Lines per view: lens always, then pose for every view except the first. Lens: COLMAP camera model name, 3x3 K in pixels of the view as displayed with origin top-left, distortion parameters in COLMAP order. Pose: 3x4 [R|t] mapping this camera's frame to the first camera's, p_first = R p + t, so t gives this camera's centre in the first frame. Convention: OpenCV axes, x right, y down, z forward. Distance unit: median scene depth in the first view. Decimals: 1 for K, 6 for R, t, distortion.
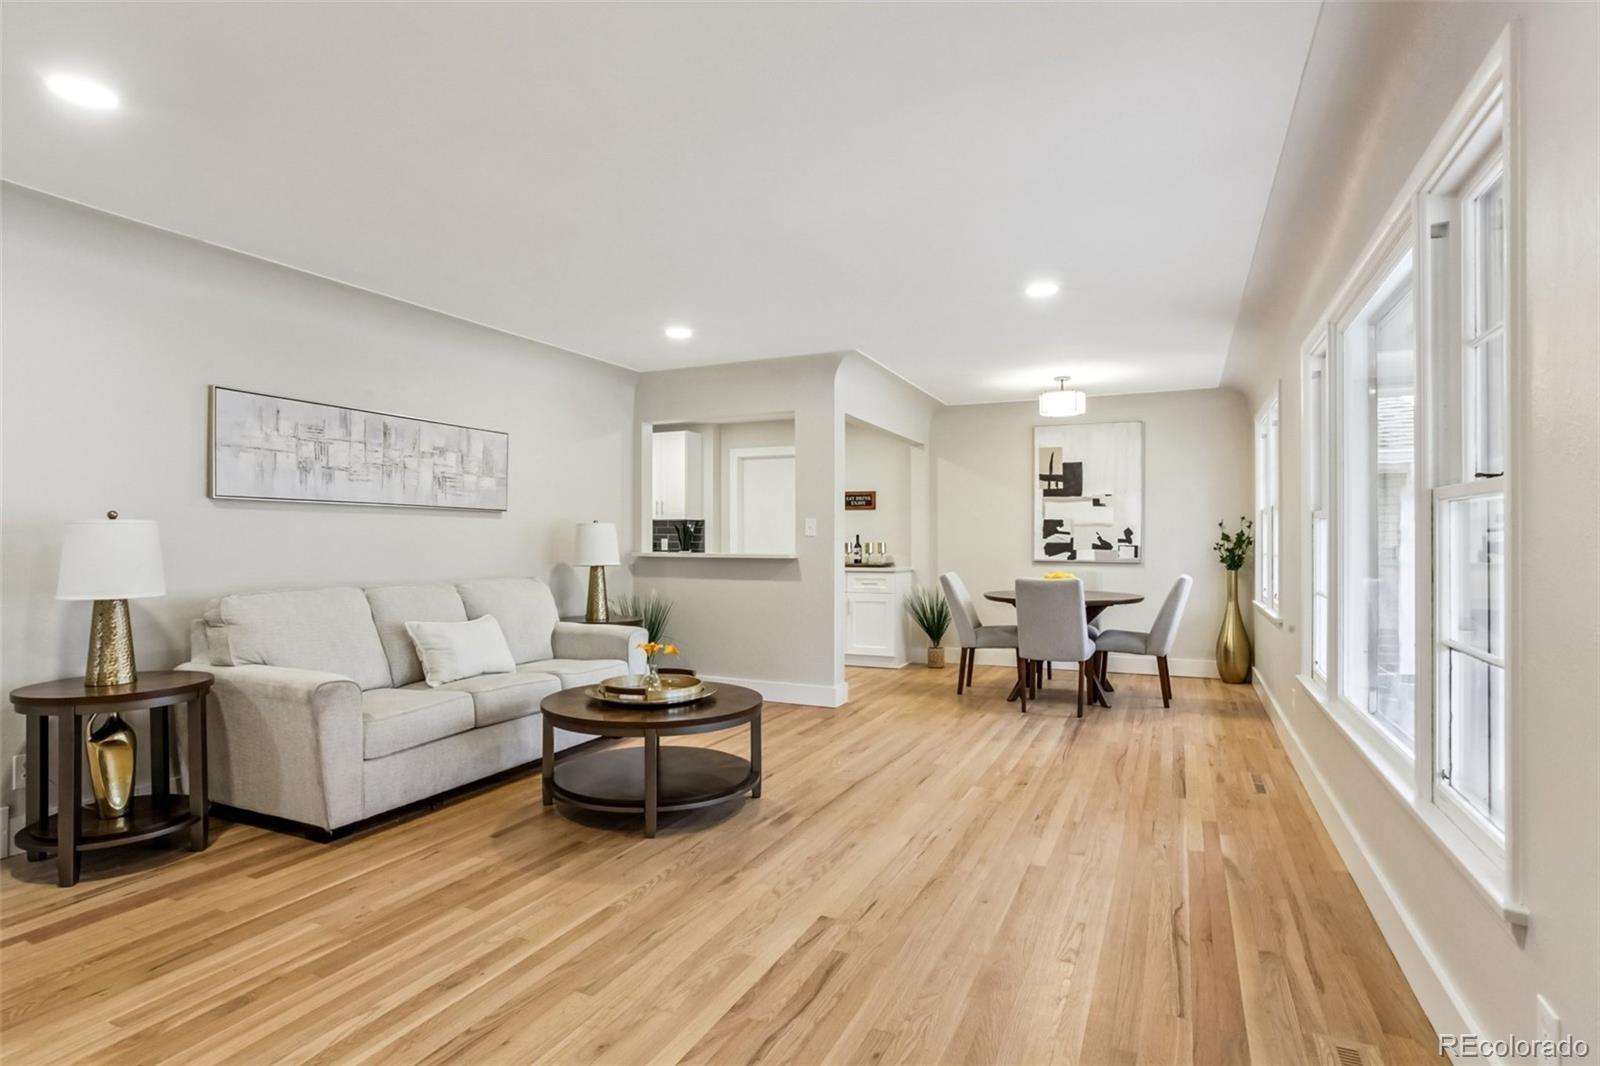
lens RADIAL K [[852.1, 0, 785.6], [0, 852.1, 532.3], [0, 0, 1]] dist [-0.038494, 0.010004]
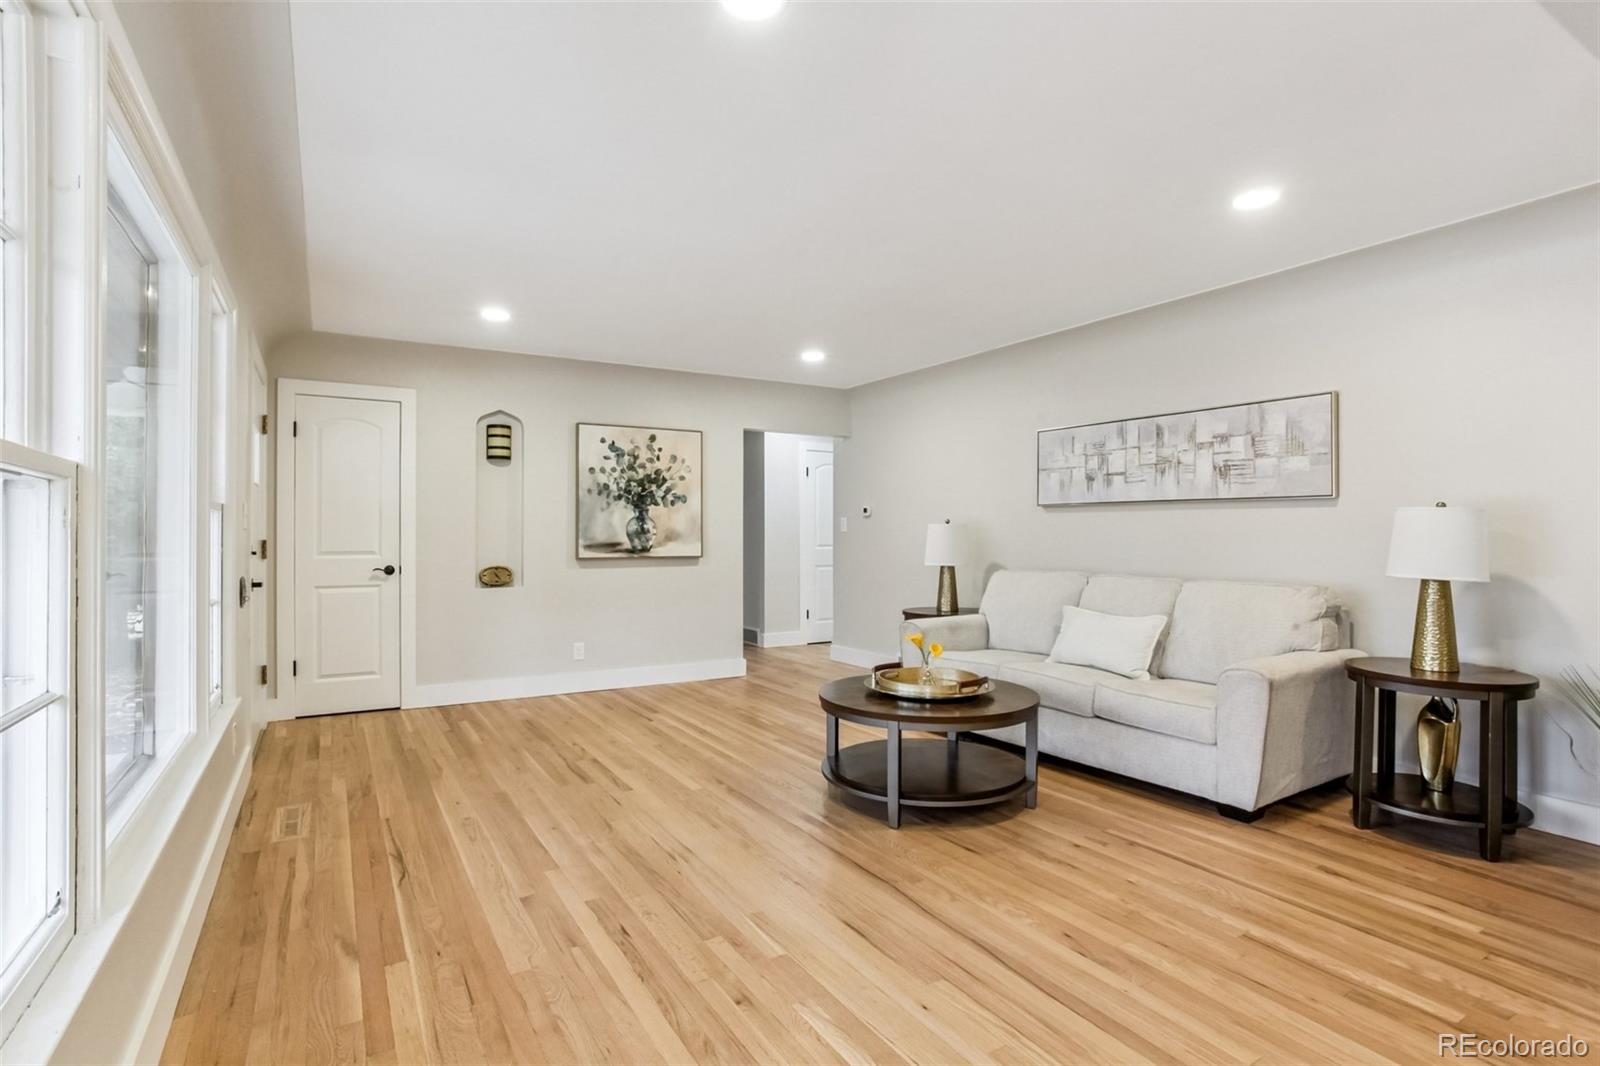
lens RADIAL K [[803.0, 0, 799.4], [0, 803.0, 543.4], [0, 0, 1]] dist [-0.026582, 0.006996]
pose [[-0.563835, 0.015443, -0.825743, 0.574147], [0.013717, 0.999862, 0.009333, 0.004215], [0.825774, -0.006065, -0.563969, 1.128196]]
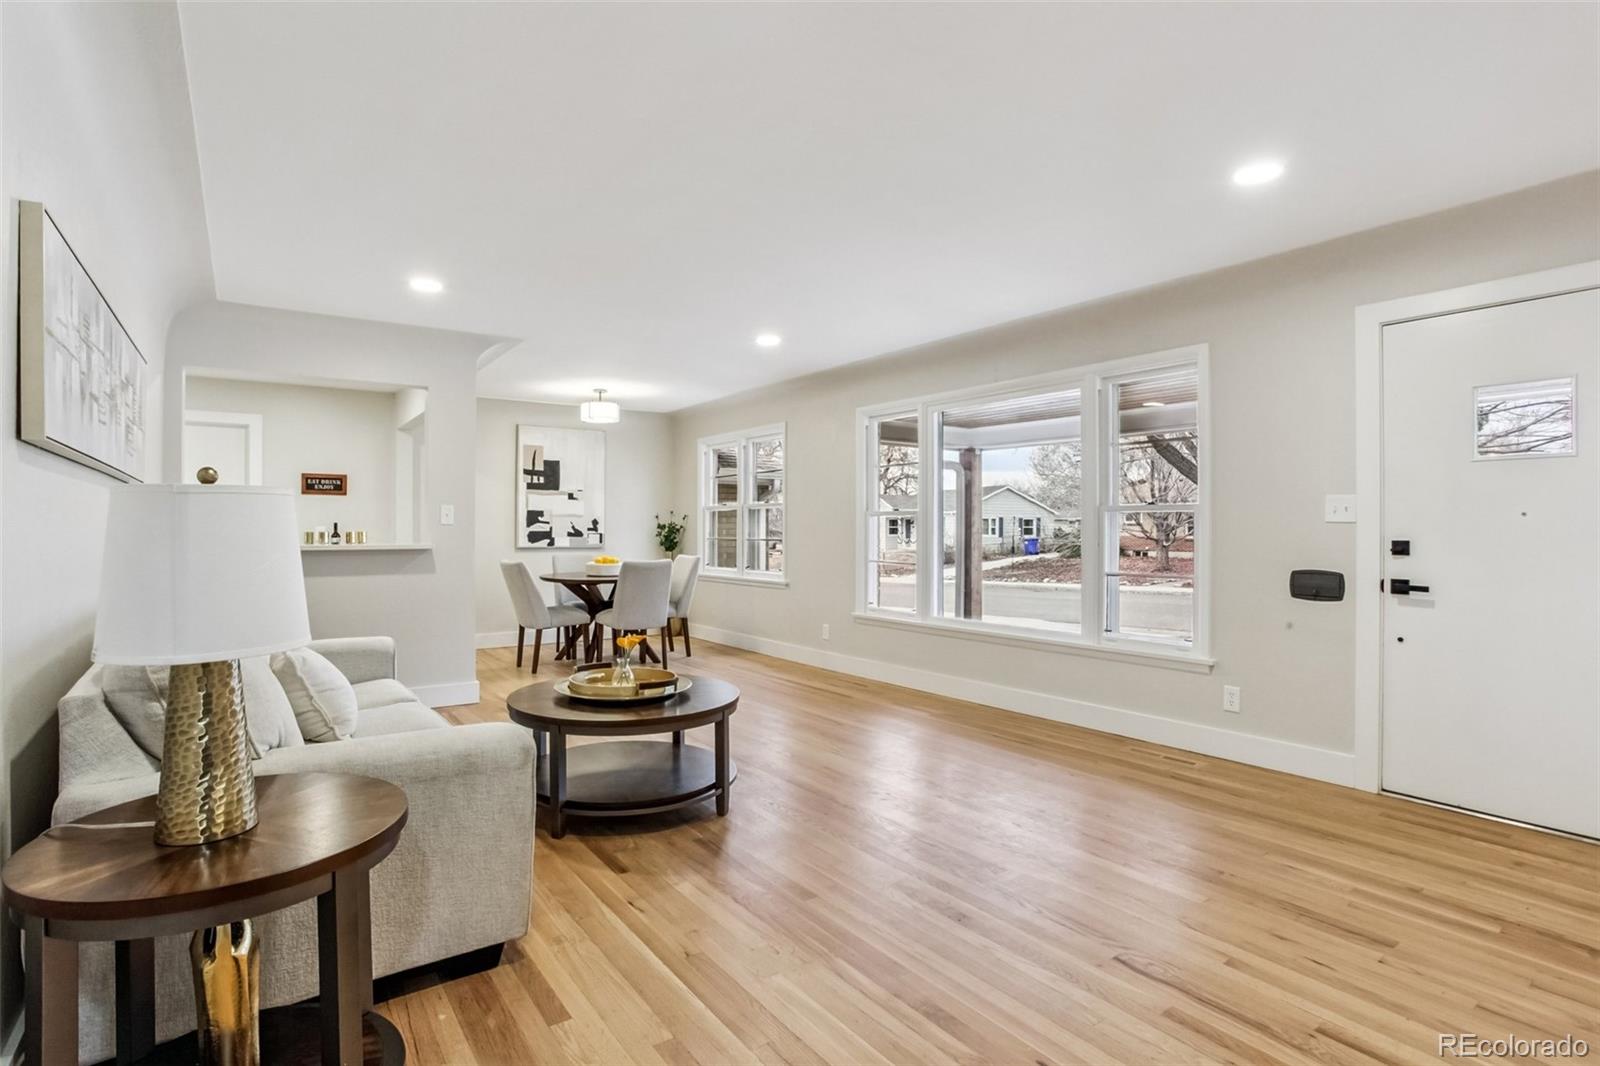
lens RADIAL K [[803.0, 0, 794.9], [0, 803.0, 523.5], [0, 0, 1]] dist [-0.026582, 0.006996]
pose [[0.462678, 0.004331, 0.886516, -0.694843], [-0.007156, 0.999974, -0.001151, 0.001504], [-0.886498, -0.005811, 0.462696, 0.326650]]
